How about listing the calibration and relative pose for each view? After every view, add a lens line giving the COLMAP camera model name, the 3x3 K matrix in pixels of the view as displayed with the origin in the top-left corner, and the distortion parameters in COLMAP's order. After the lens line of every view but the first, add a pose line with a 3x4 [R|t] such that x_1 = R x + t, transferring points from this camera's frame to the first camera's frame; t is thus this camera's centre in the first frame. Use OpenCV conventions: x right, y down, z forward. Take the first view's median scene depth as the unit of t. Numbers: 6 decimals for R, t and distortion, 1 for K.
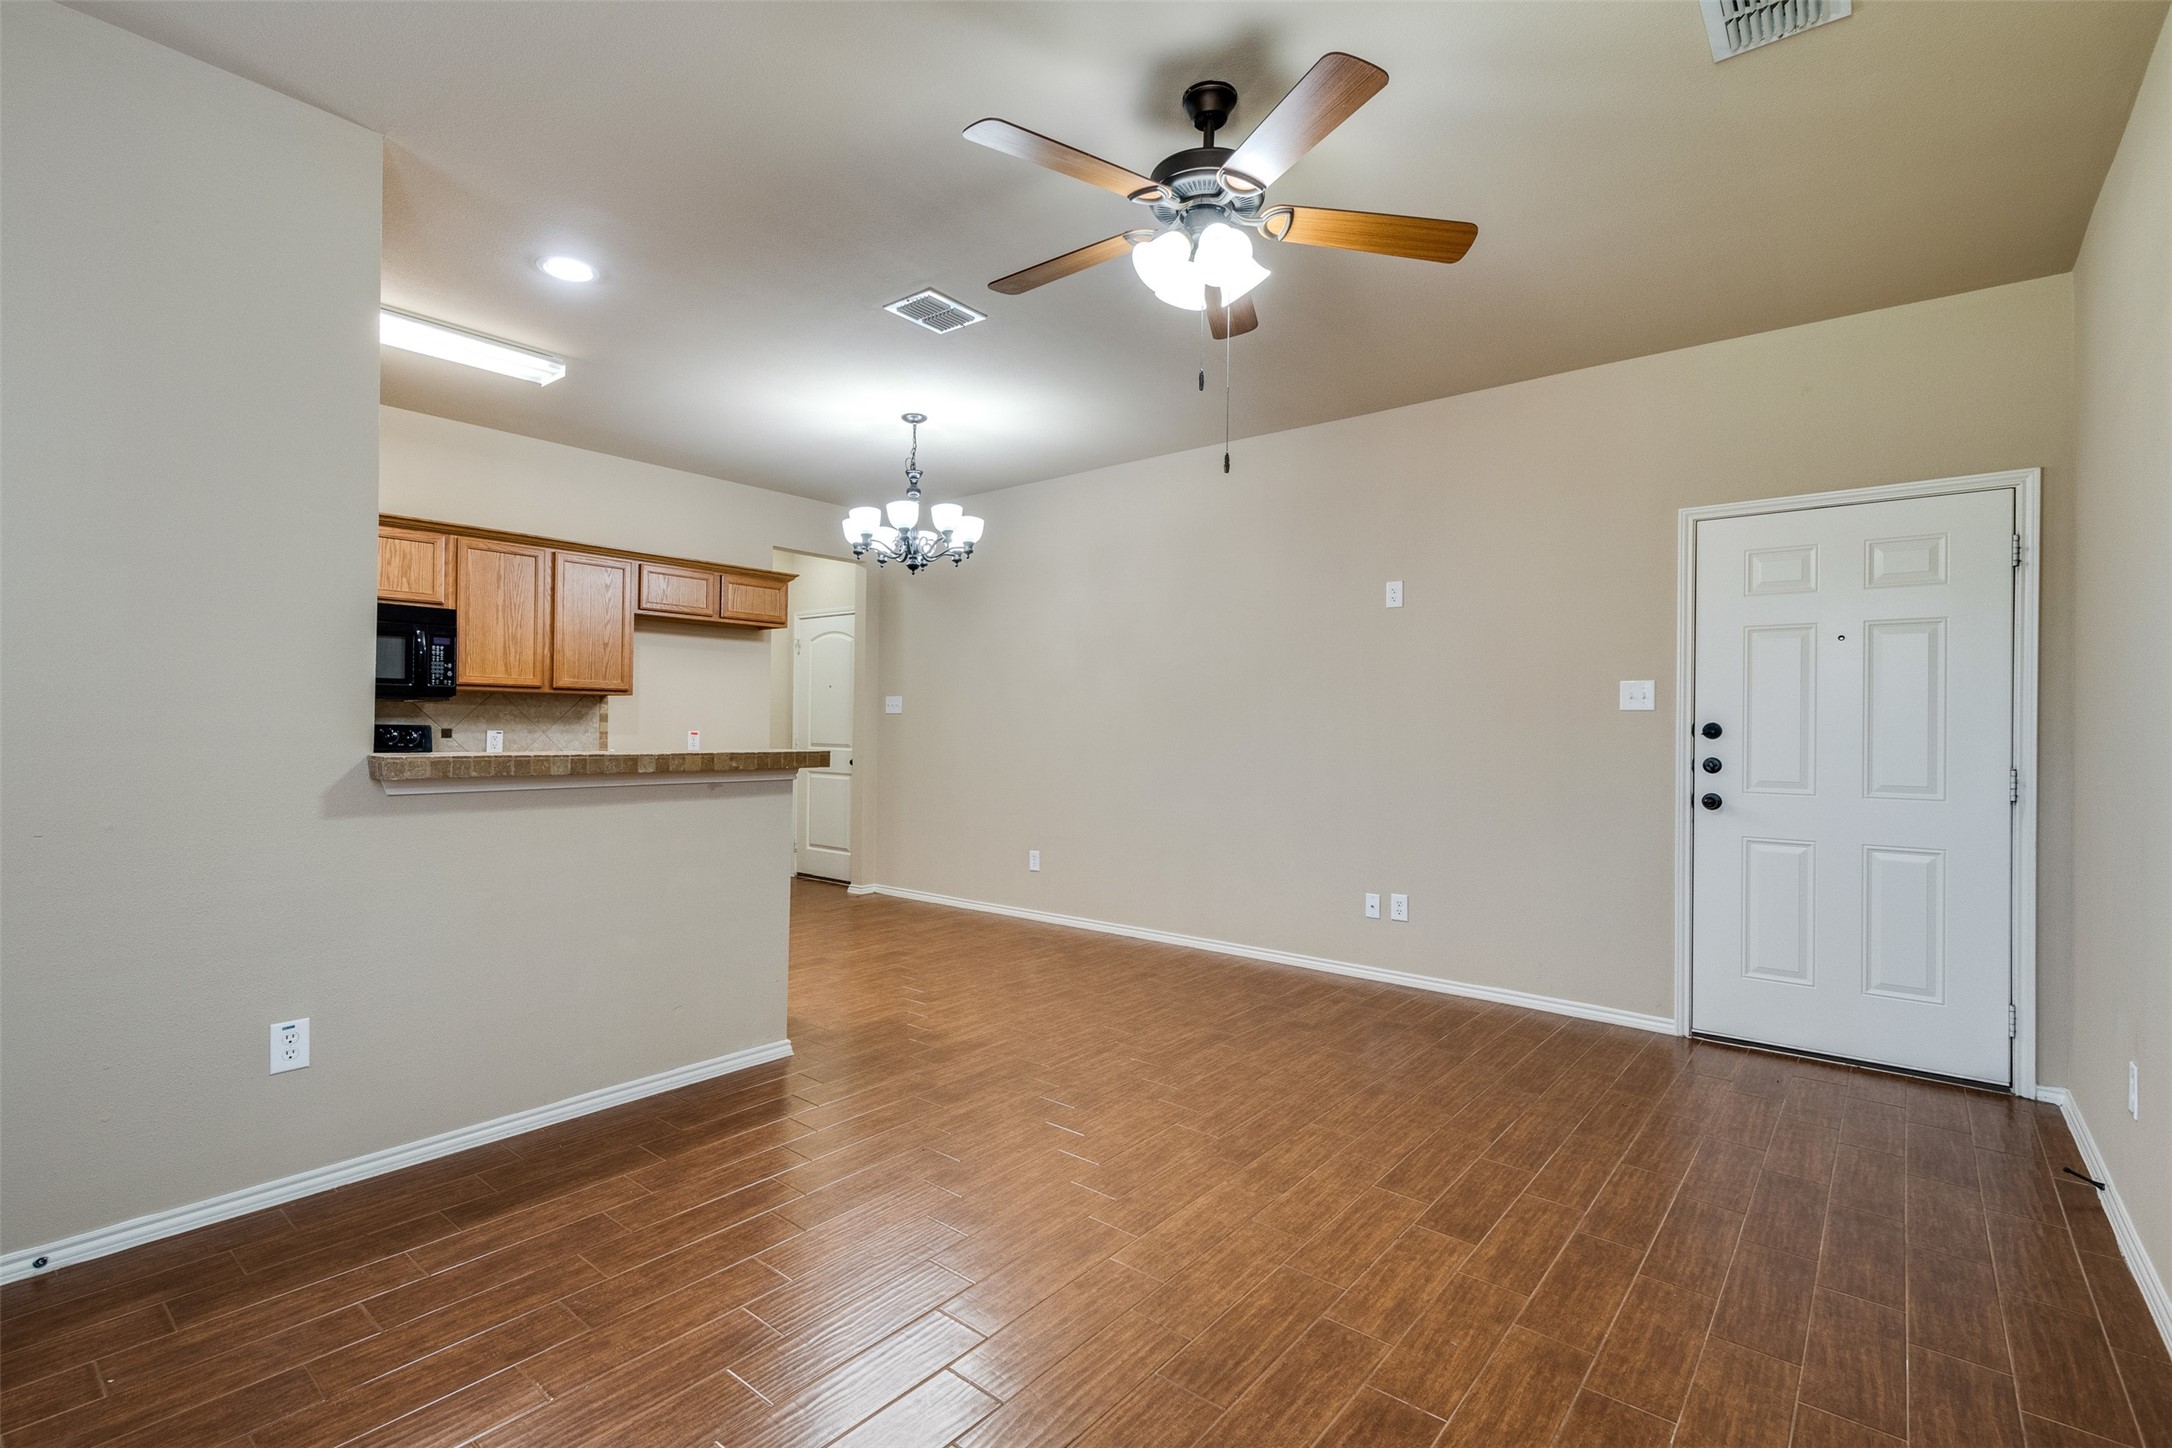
lens RADIAL K [[966.5, 0, 1050.9], [0, 966.5, 728.2], [0, 0, 1]] dist [0.008473, -0.000078]
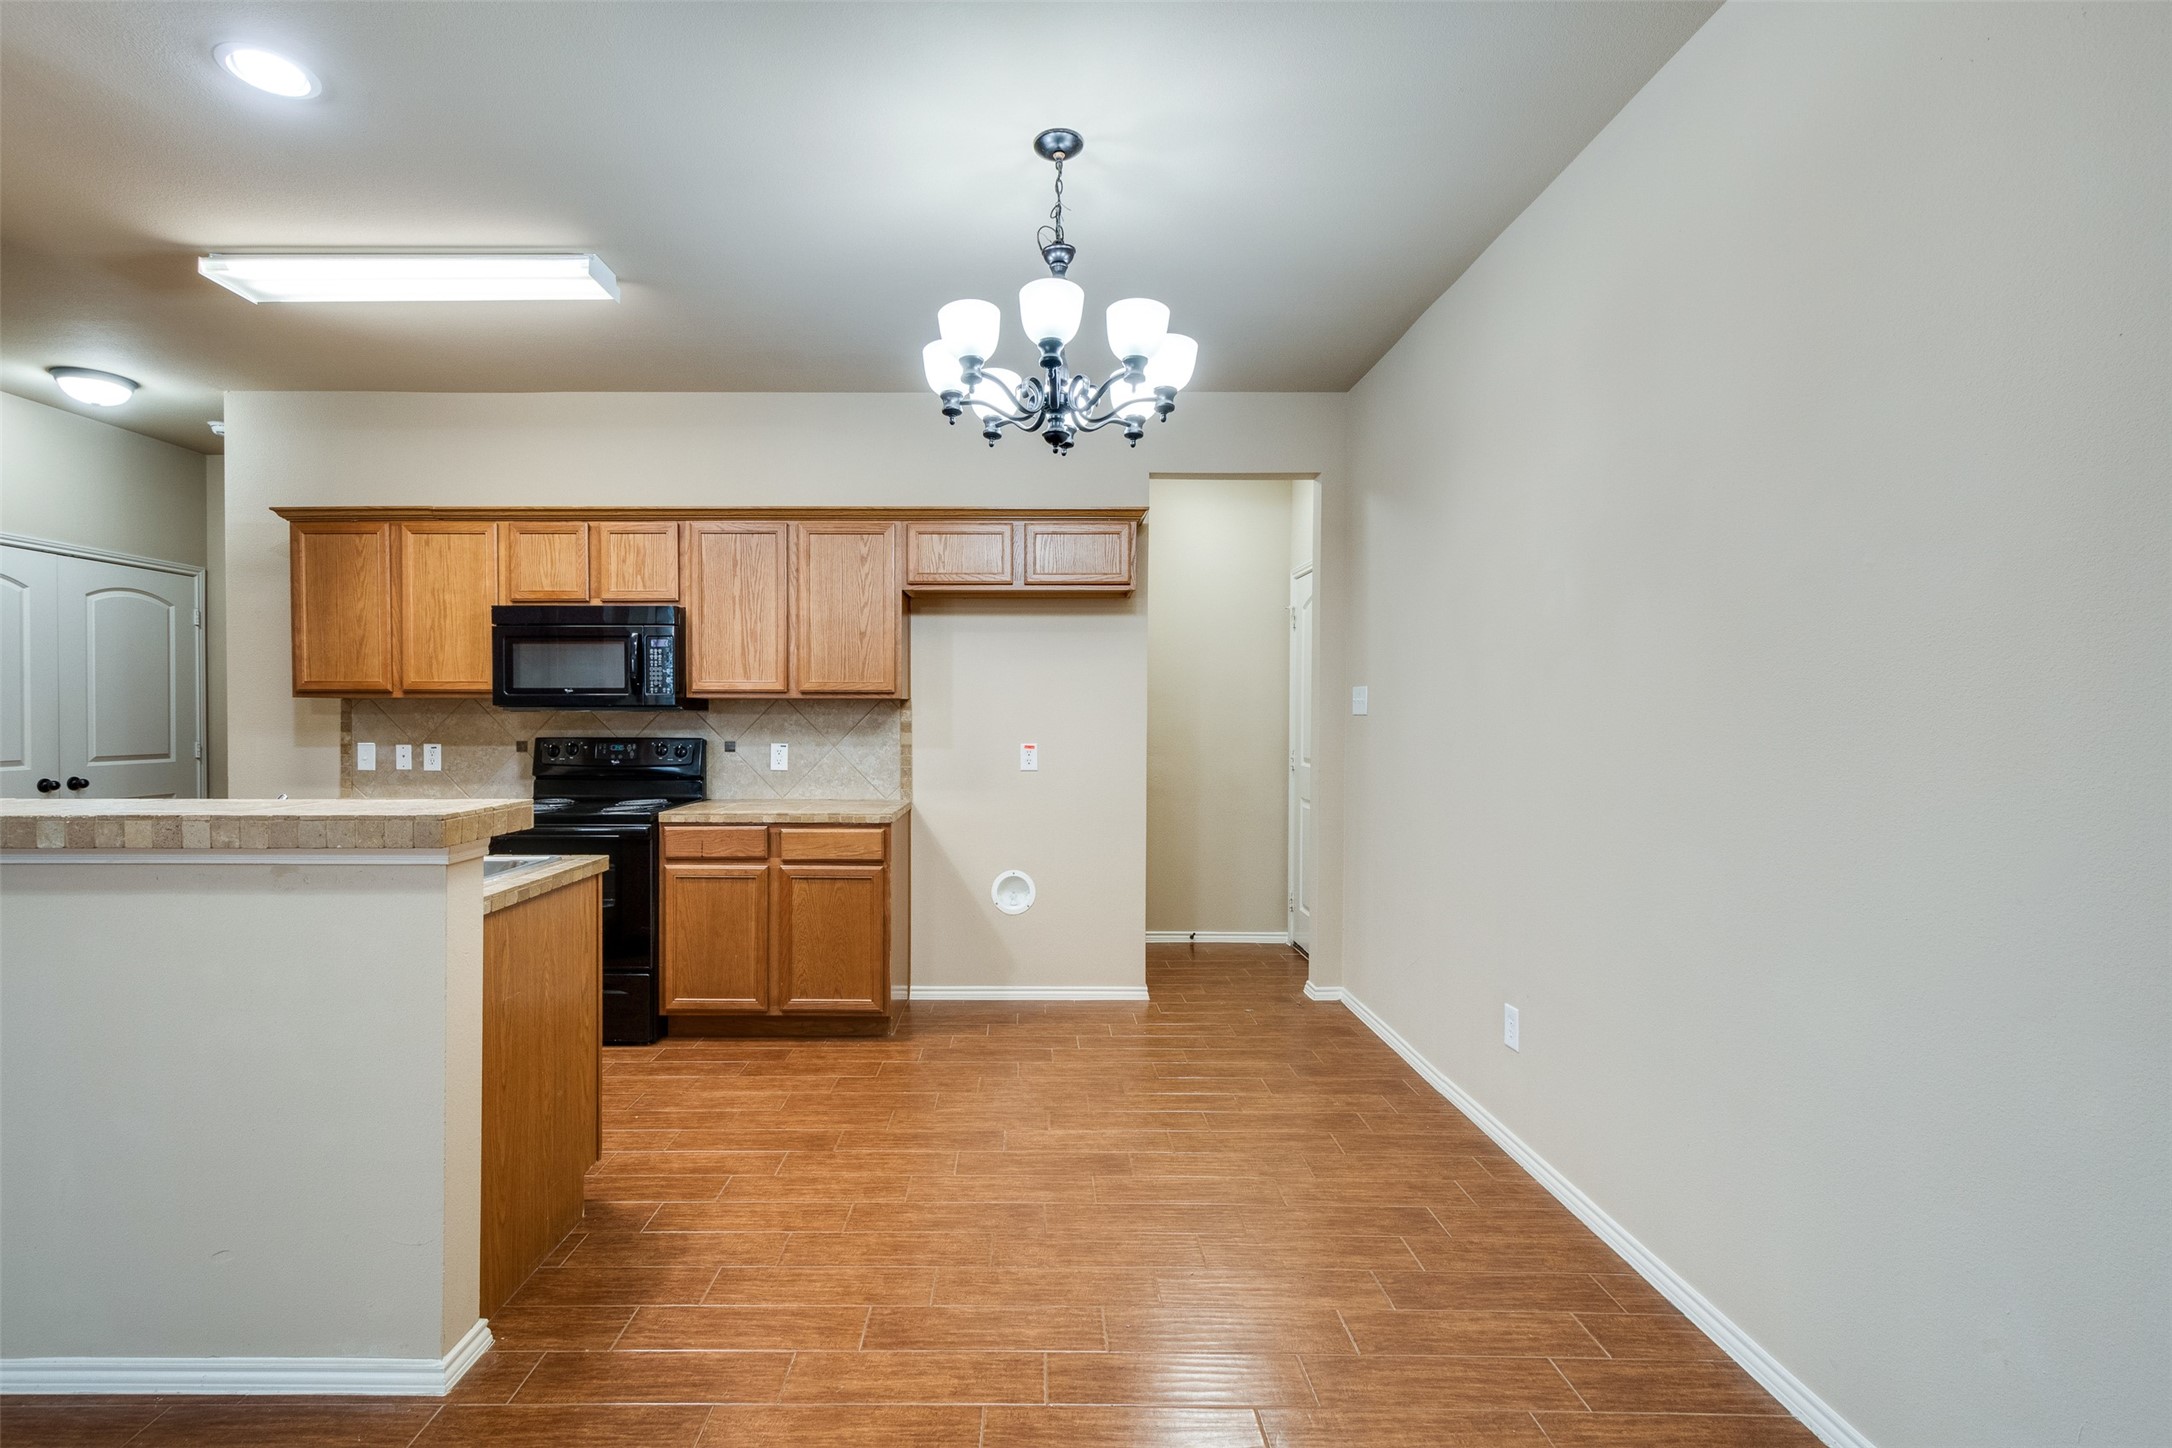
lens RADIAL K [[966.5, 0, 1050.9], [0, 966.5, 728.2], [0, 0, 1]] dist [0.008473, -0.000078]
pose [[0.651234, 0.000102, -0.758877, 0.240893], [0.004527, 0.999982, 0.004019, -0.014135], [0.758863, -0.006053, 0.651222, 0.646784]]
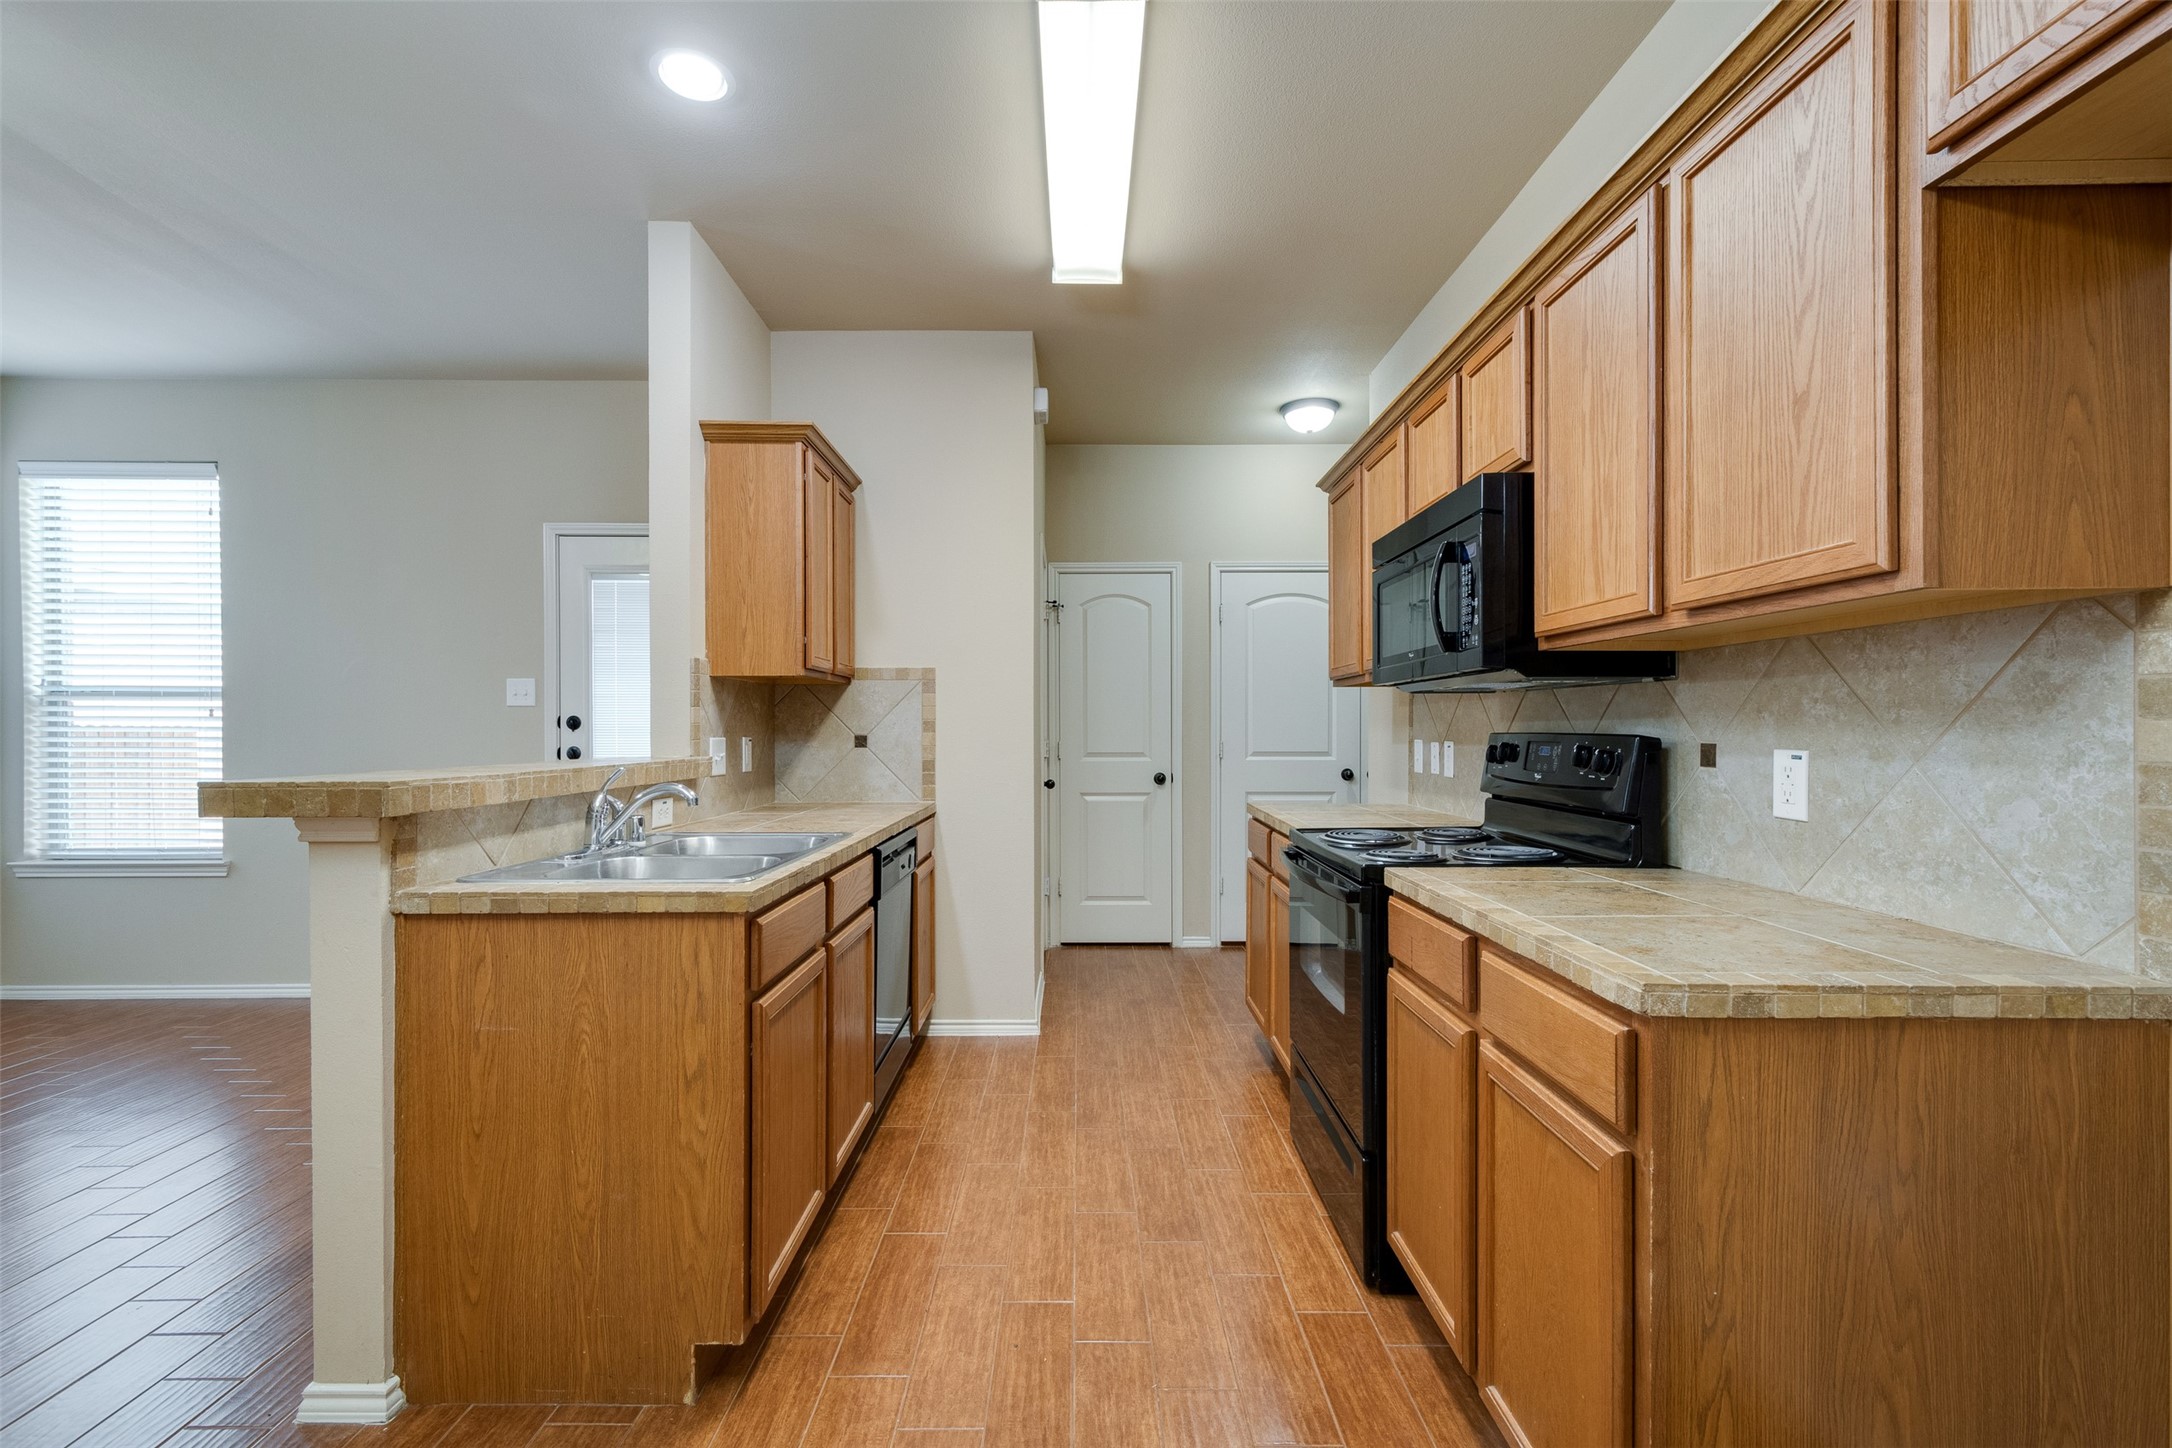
lens RADIAL K [[966.5, 0, 1050.9], [0, 966.5, 728.2], [0, 0, 1]] dist [0.008473, -0.000078]
pose [[-0.770224, -0.010215, -0.637691, -0.168828], [-0.007970, 0.999948, -0.006391, -0.001189], [0.637723, 0.000160, -0.770265, 1.133844]]
